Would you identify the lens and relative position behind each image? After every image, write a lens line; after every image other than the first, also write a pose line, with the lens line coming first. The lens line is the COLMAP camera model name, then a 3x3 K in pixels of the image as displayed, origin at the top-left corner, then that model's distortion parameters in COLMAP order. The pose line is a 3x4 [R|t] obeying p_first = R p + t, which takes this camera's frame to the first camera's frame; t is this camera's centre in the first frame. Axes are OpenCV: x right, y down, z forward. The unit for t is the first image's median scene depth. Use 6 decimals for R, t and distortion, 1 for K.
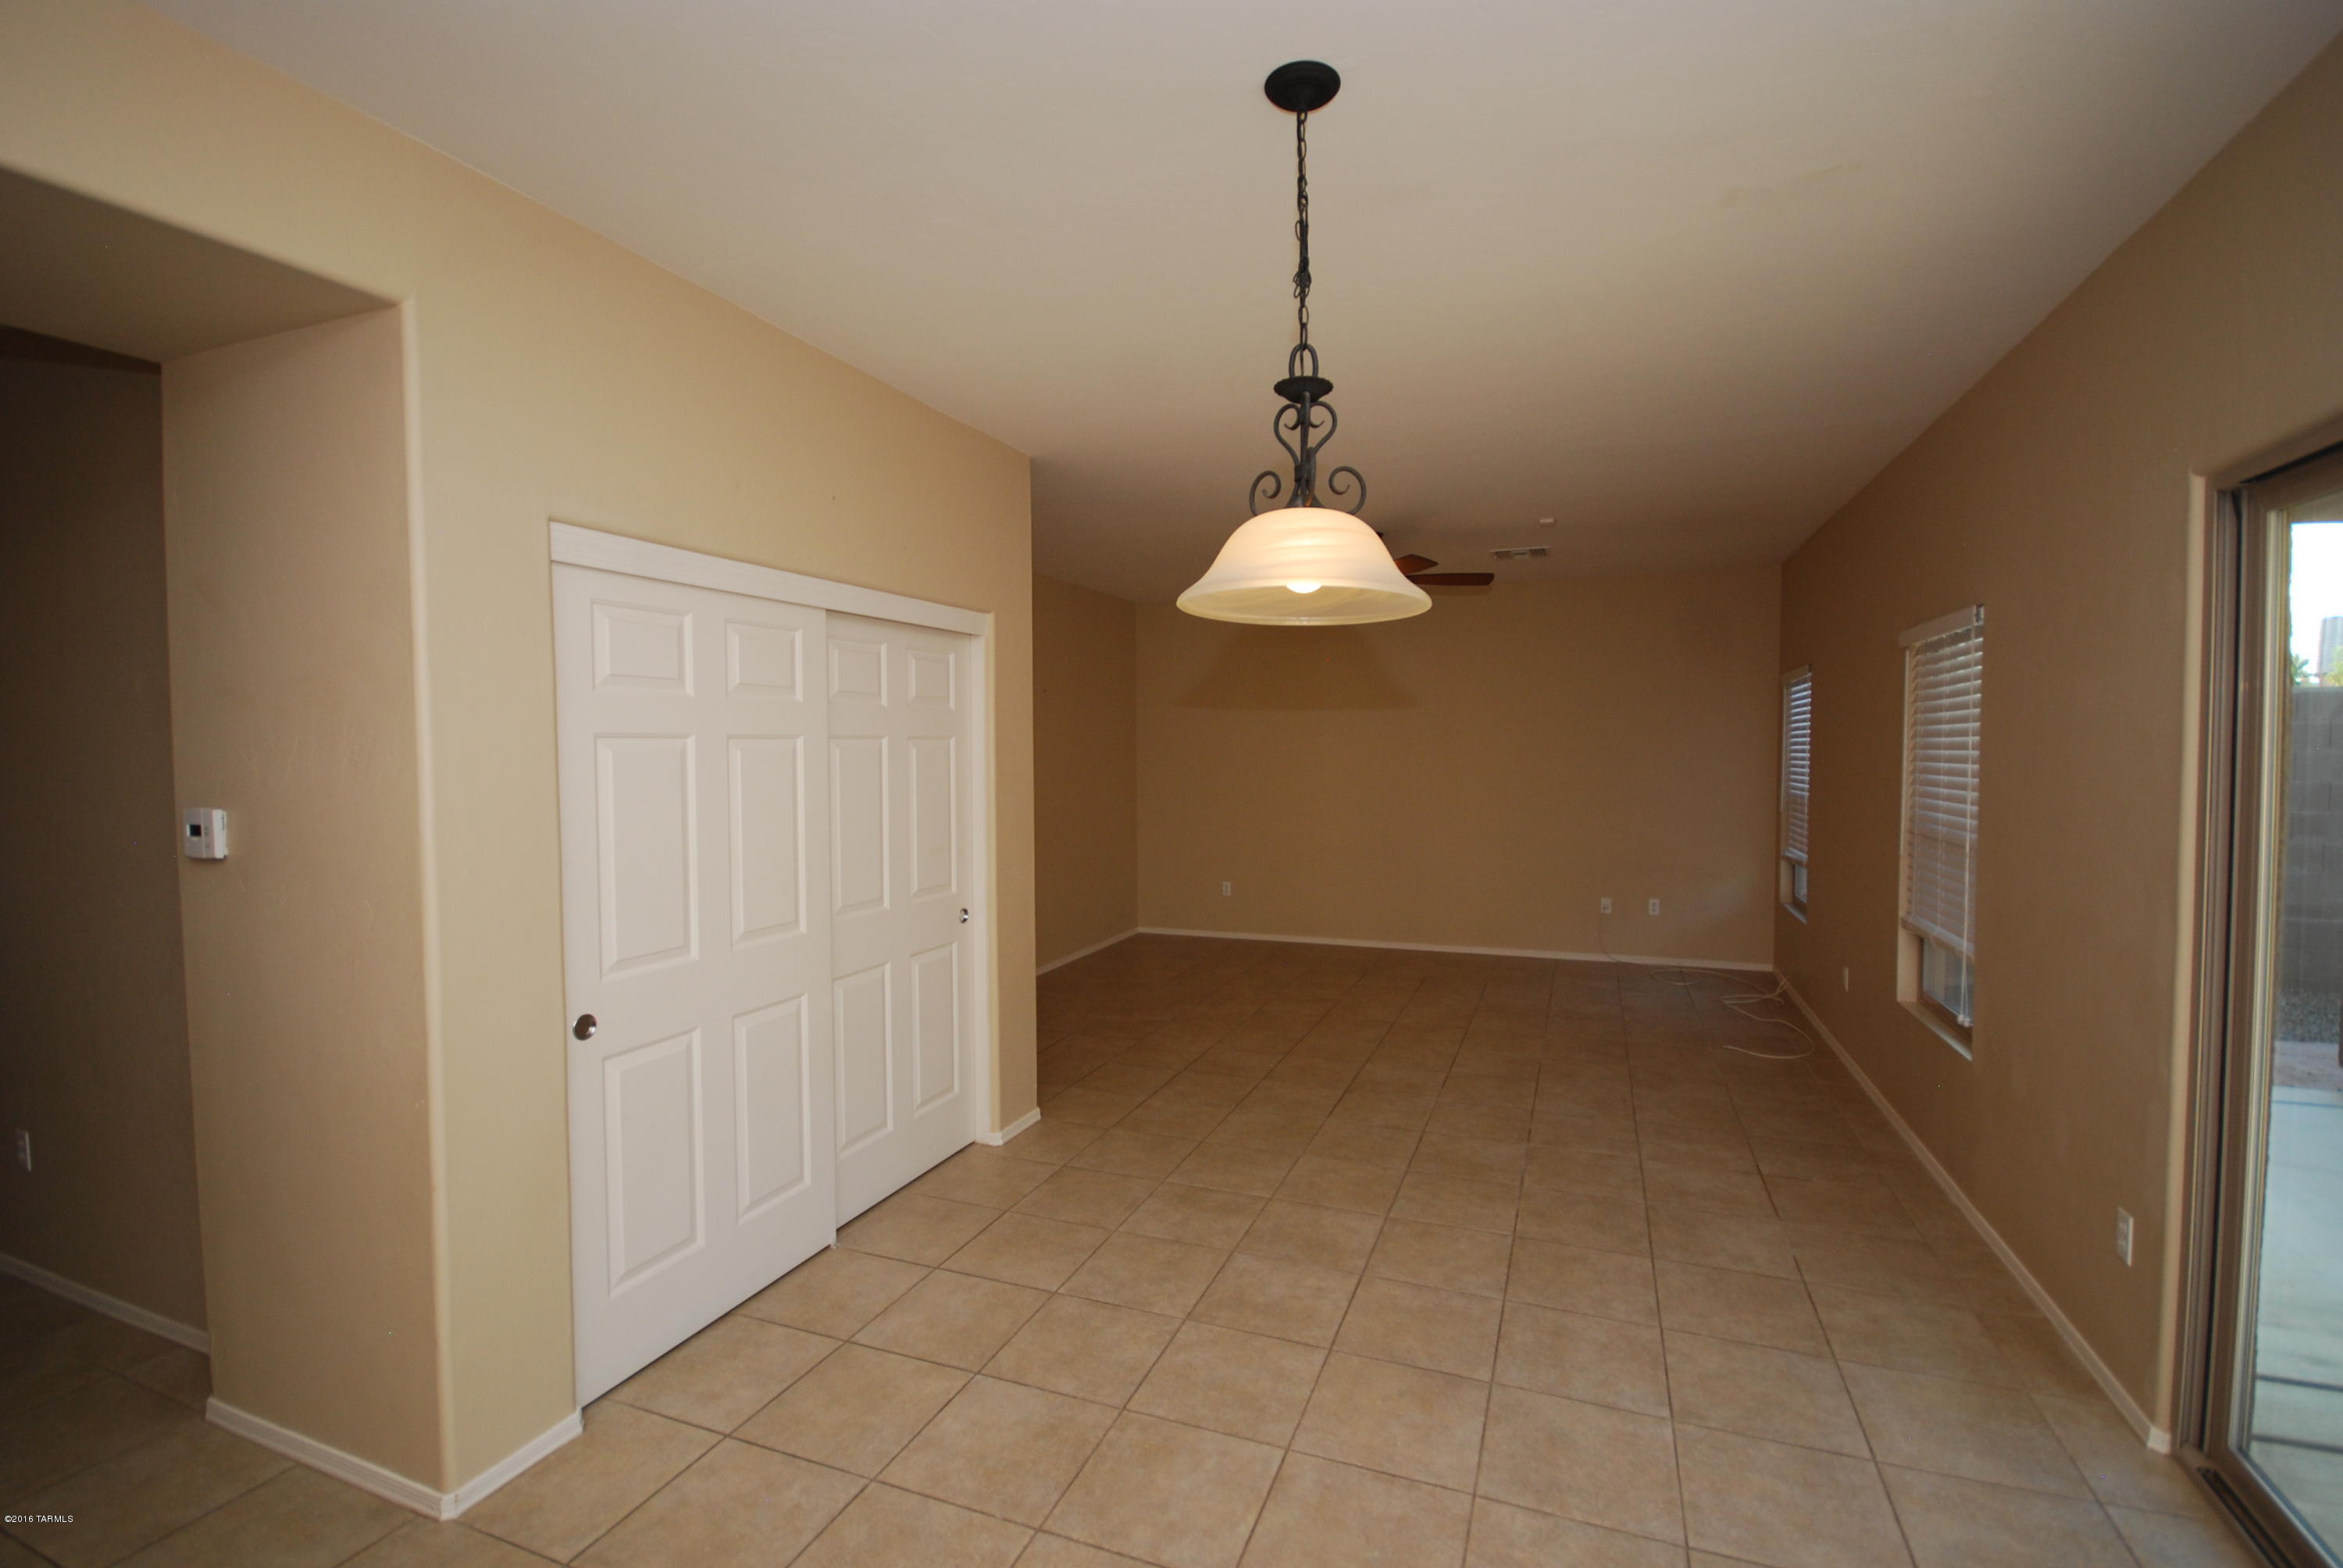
lens RADIAL K [[1023.7, 0, 1191.5], [0, 1023.7, 787.7], [0, 0, 1]] dist [0.010836, -0.012429]
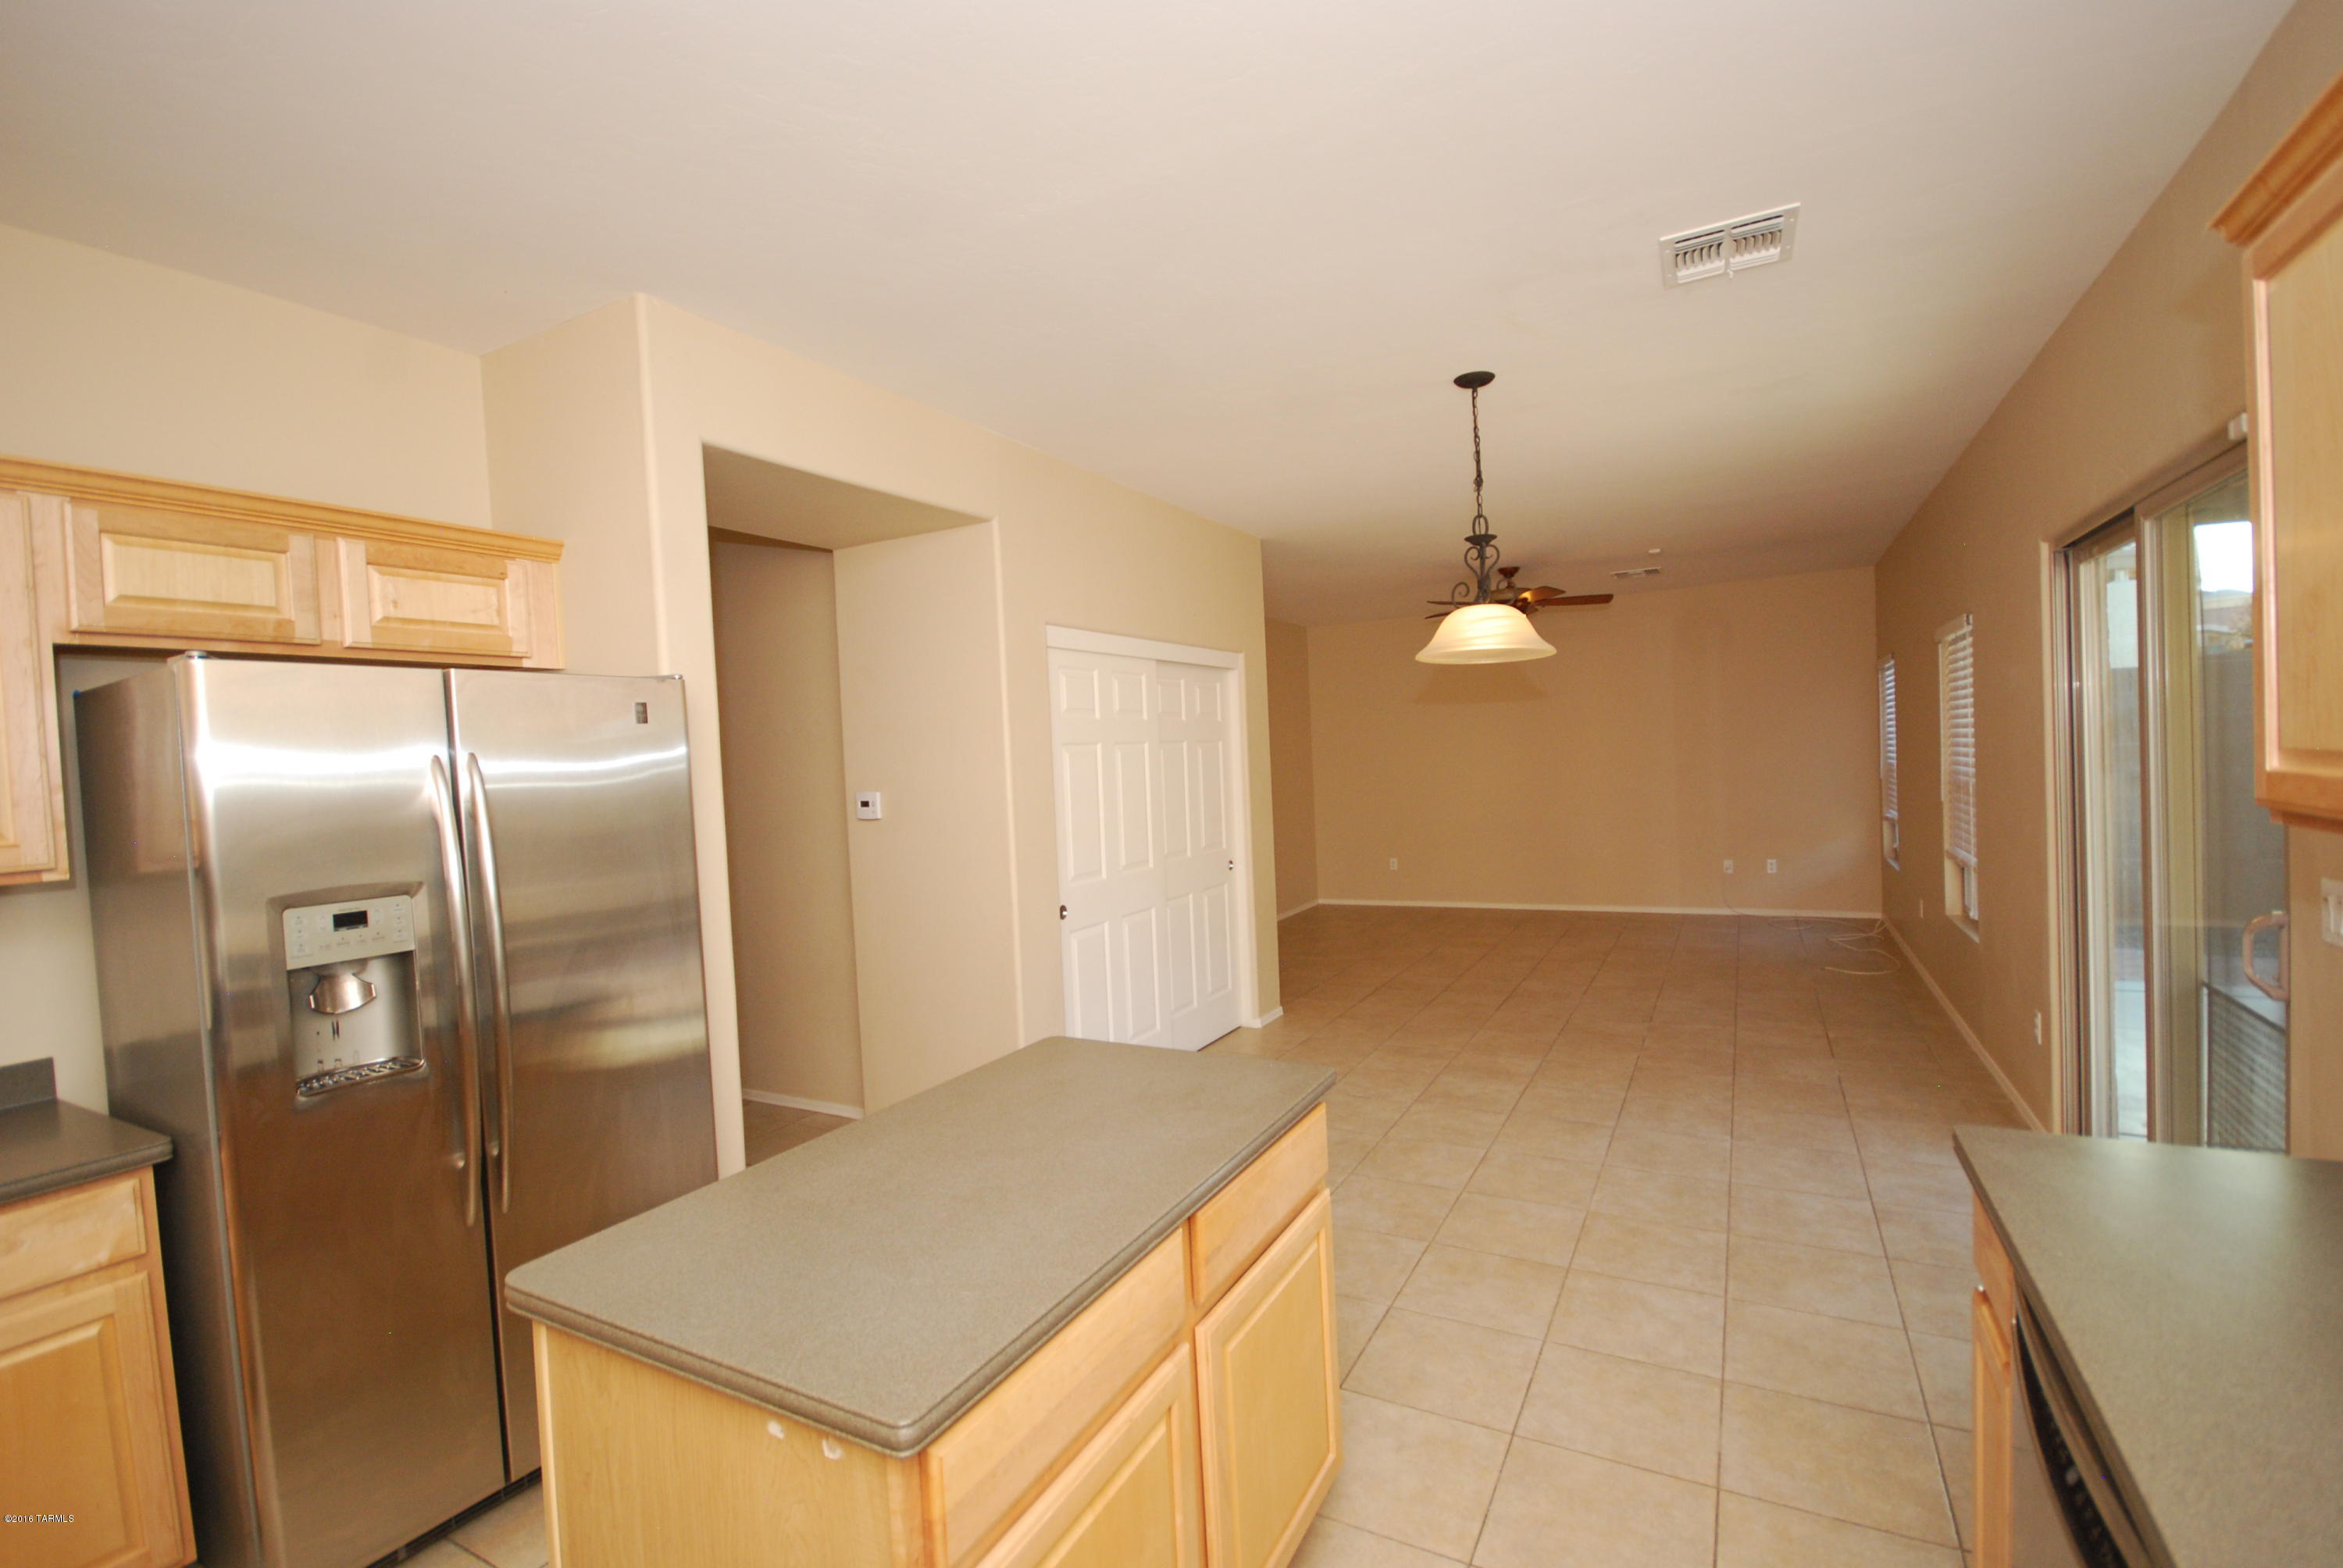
lens RADIAL K [[1026.5, 0, 1211.1], [0, 1026.5, 790.2], [0, 0, 1]] dist [0.017001, 0.000171]
pose [[0.993336, -0.035774, -0.109558, -0.104278], [0.035322, 0.999358, -0.006061, 0.033269], [0.109704, 0.002151, 0.993962, -0.501512]]
